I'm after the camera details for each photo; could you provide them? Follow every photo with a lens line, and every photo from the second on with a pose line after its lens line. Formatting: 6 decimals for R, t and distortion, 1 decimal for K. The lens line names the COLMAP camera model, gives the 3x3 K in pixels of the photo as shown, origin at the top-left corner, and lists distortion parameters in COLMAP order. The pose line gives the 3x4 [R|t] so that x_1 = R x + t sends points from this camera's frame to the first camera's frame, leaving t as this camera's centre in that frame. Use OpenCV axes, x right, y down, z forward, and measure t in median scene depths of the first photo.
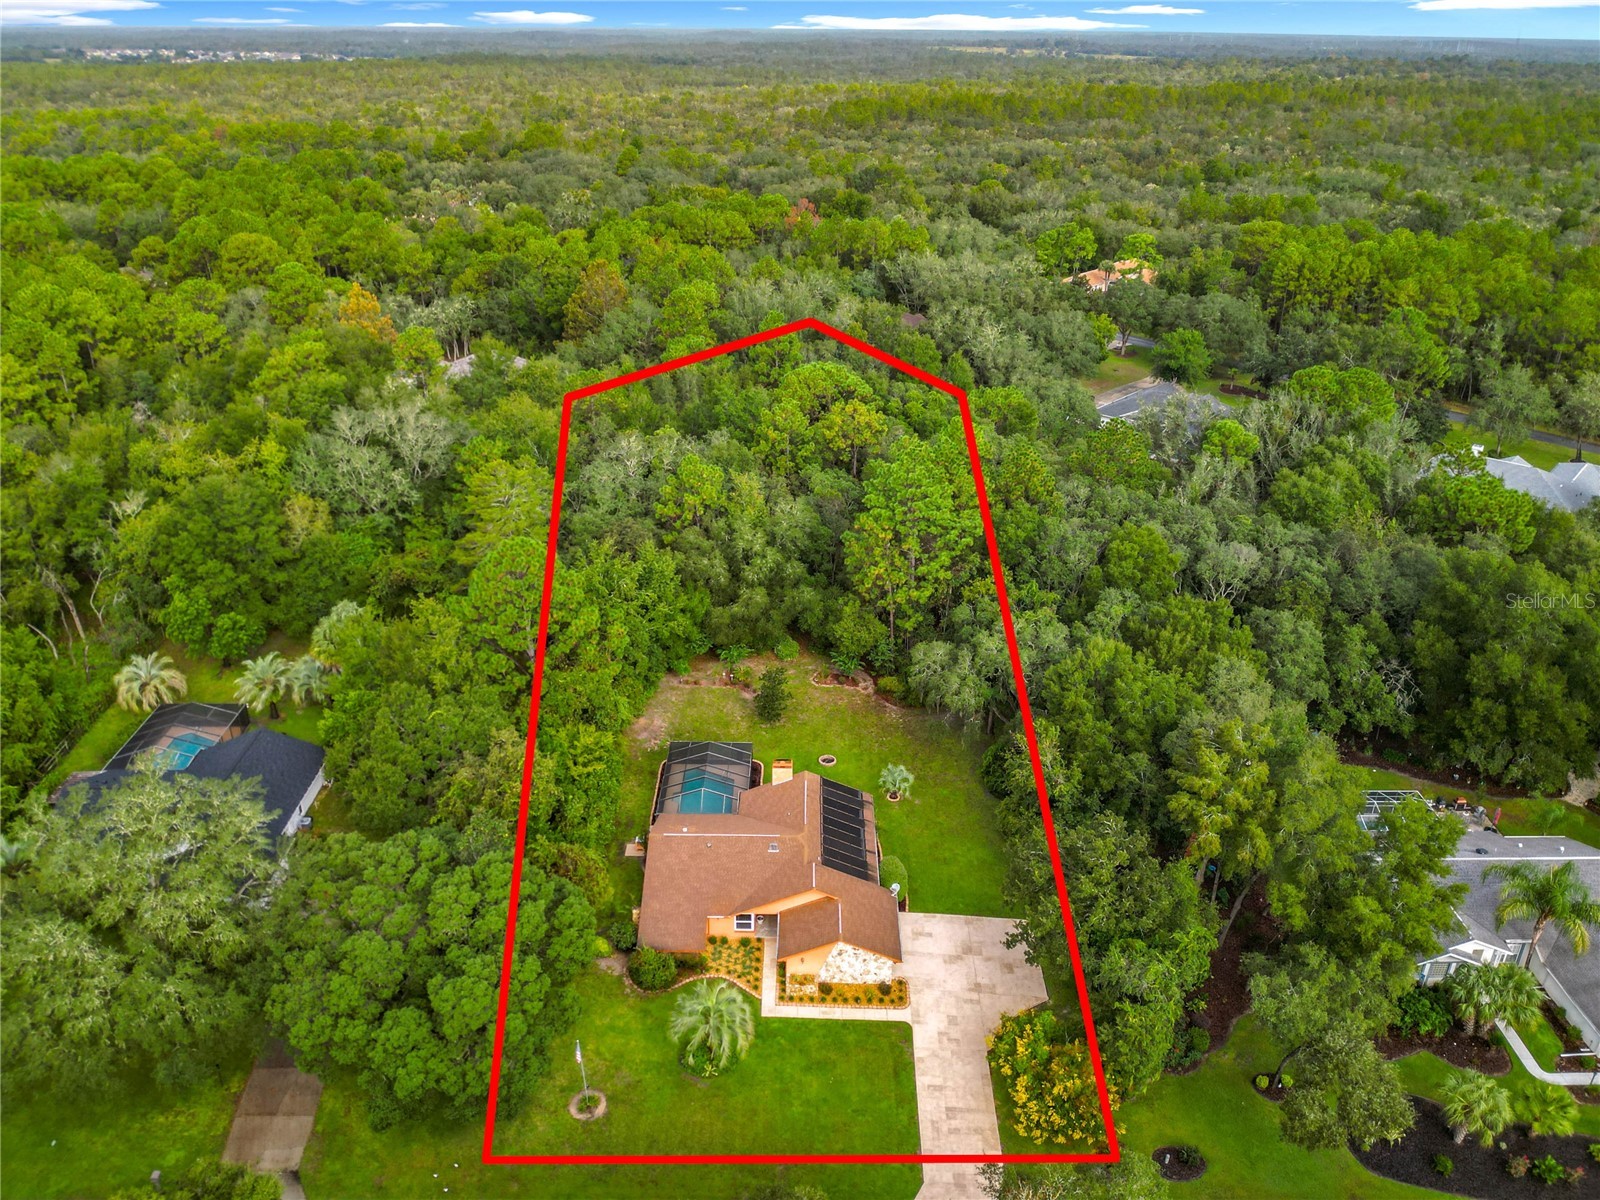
lens RADIAL K [[1192.3, 0, 800.0], [0, 1192.3, 600.0], [0, 0, 1]] dist [0.030476, -0.083003]
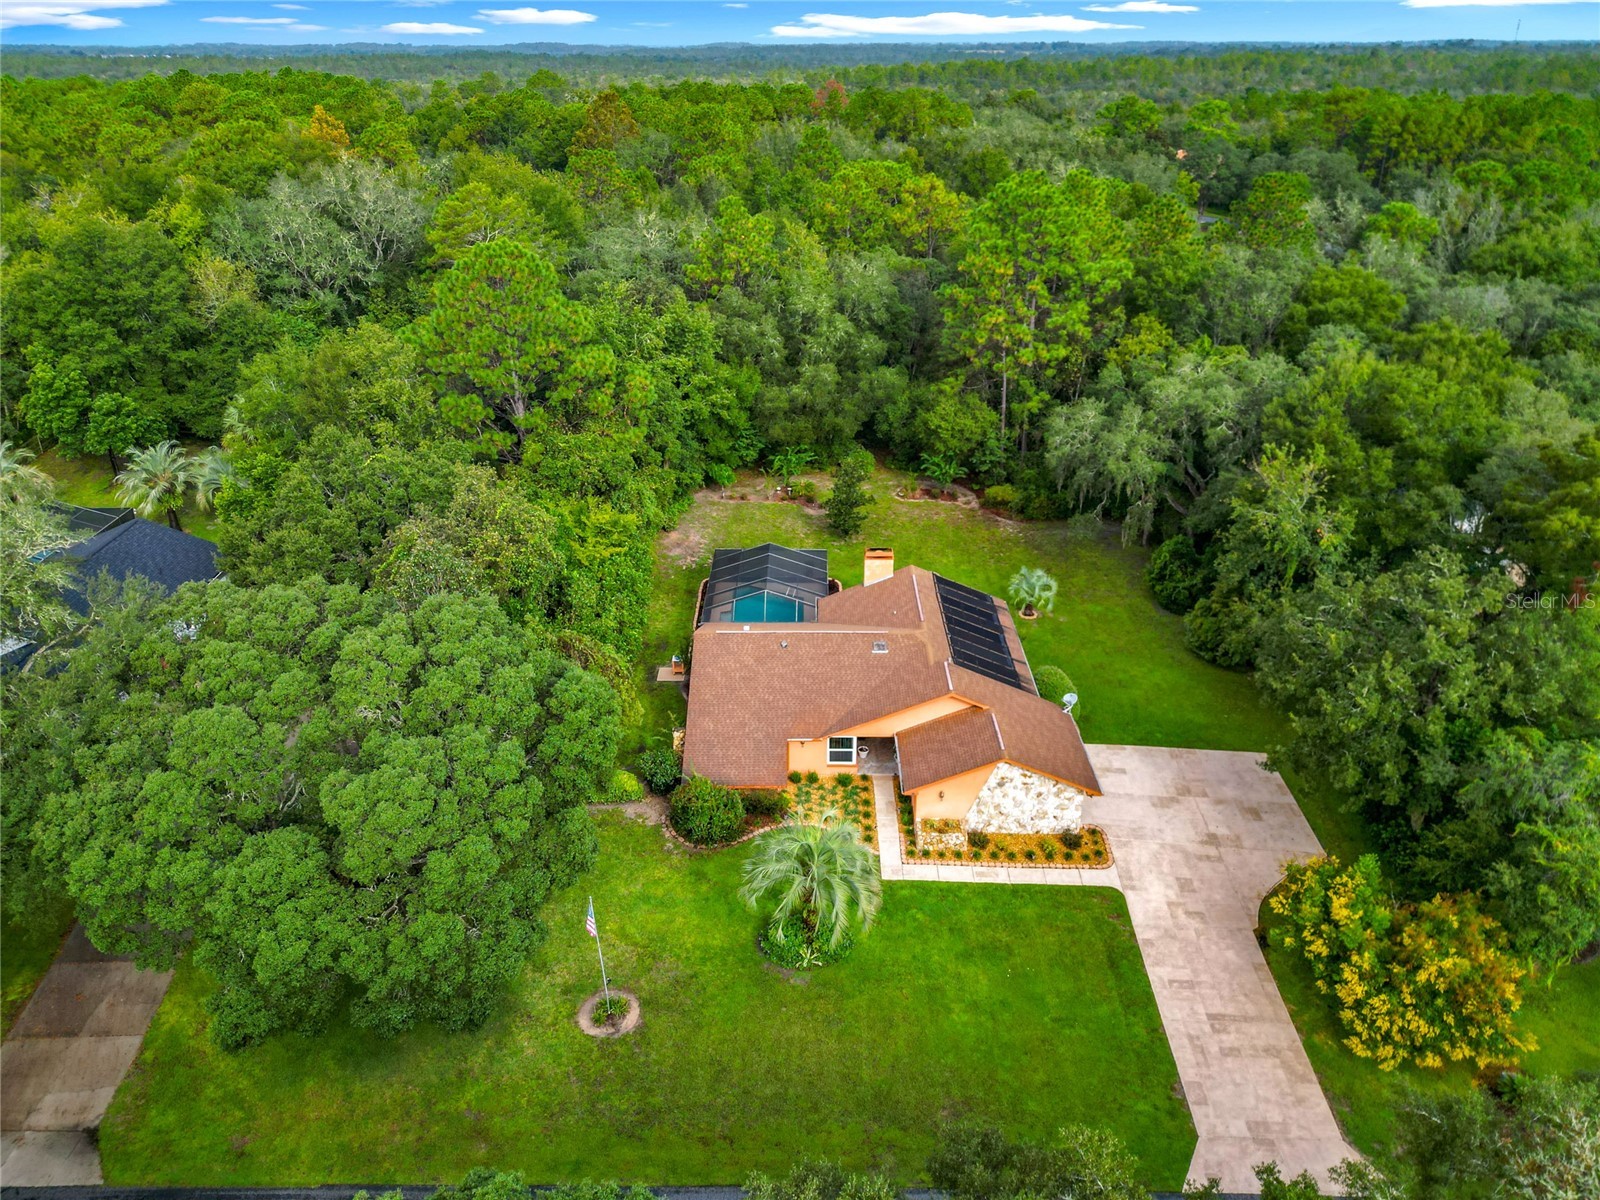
lens RADIAL K [[1151.2, 0, 797.3], [0, 1151.2, 611.9], [0, 0, 1]] dist [0.075711, -0.111616]
pose [[0.999938, -0.010142, -0.004630, -0.066708], [0.010160, 0.999941, 0.003907, 0.187015], [0.004590, -0.003954, 0.999982, 0.356913]]
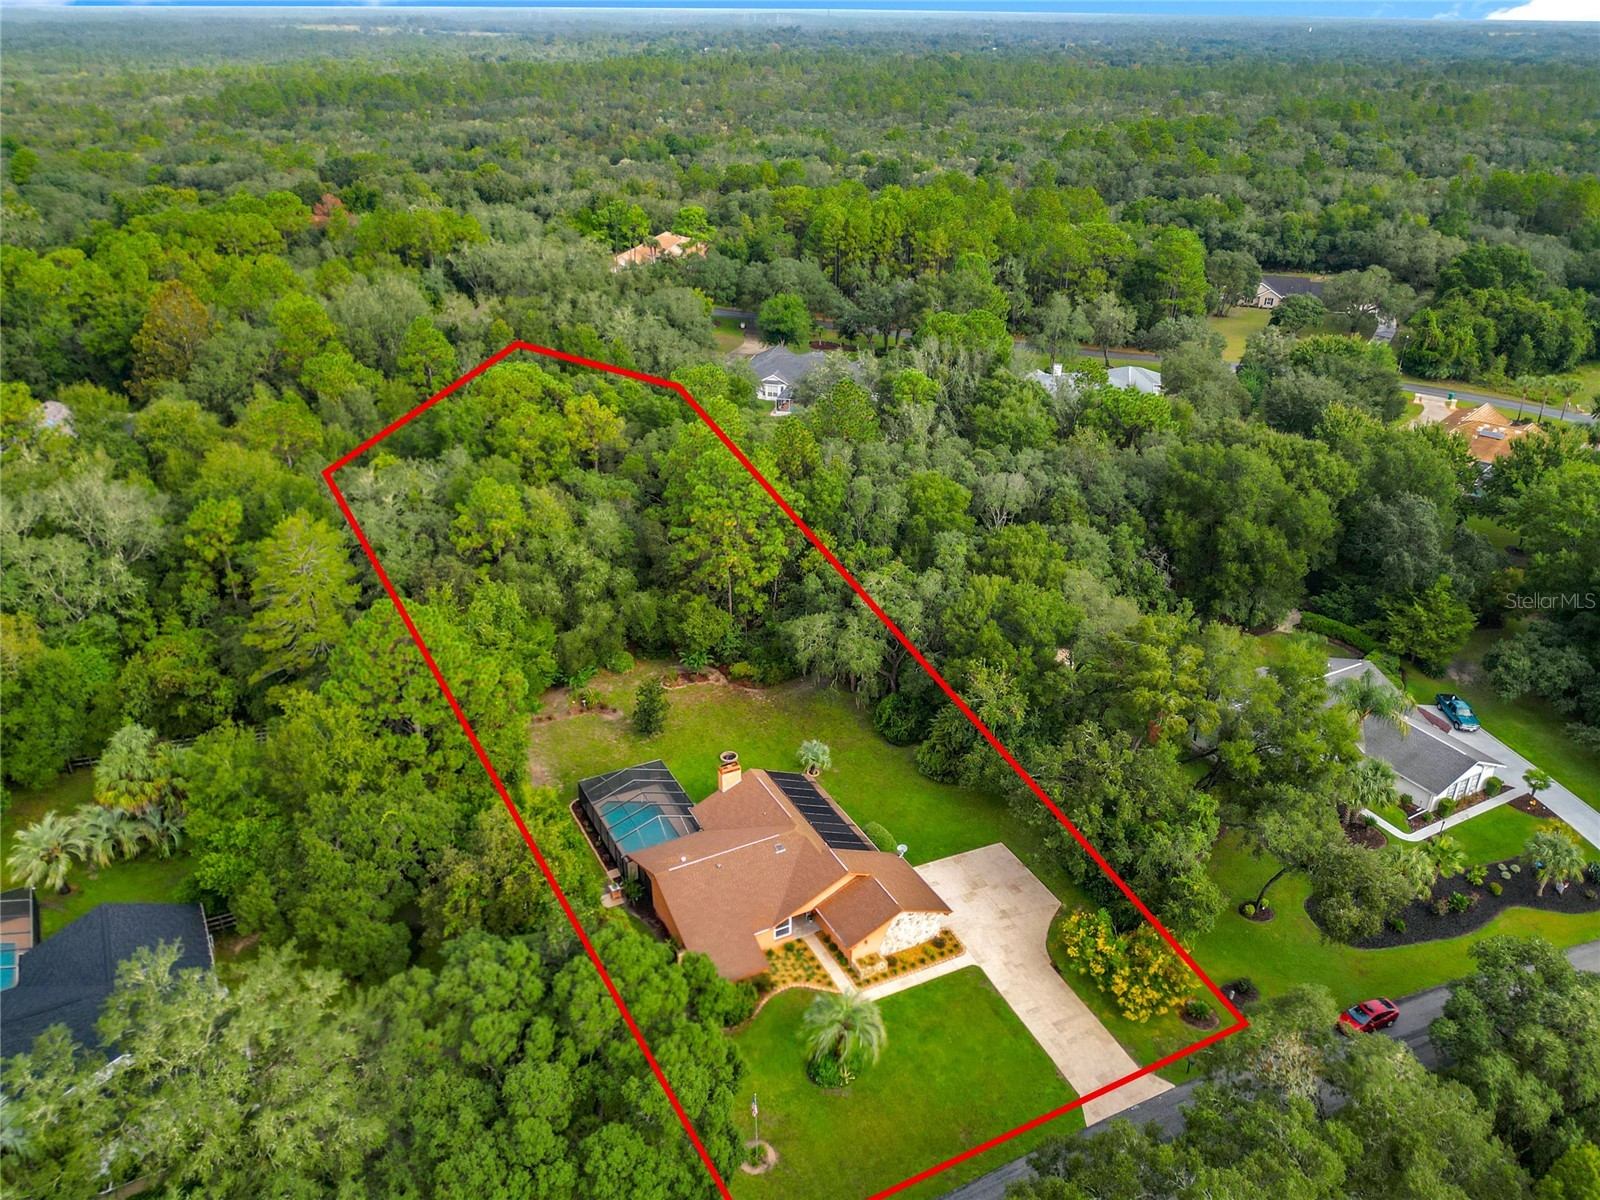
lens RADIAL K [[1187.0, 0, 800.0], [0, 1187.0, 600.0], [0, 0, 1]] dist [0.049020, -0.081933]
pose [[0.882068, -0.209663, 0.421897, -0.384140], [0.203022, 0.977260, 0.061193, -0.050026], [-0.425133, 0.031678, 0.904576, 0.098174]]
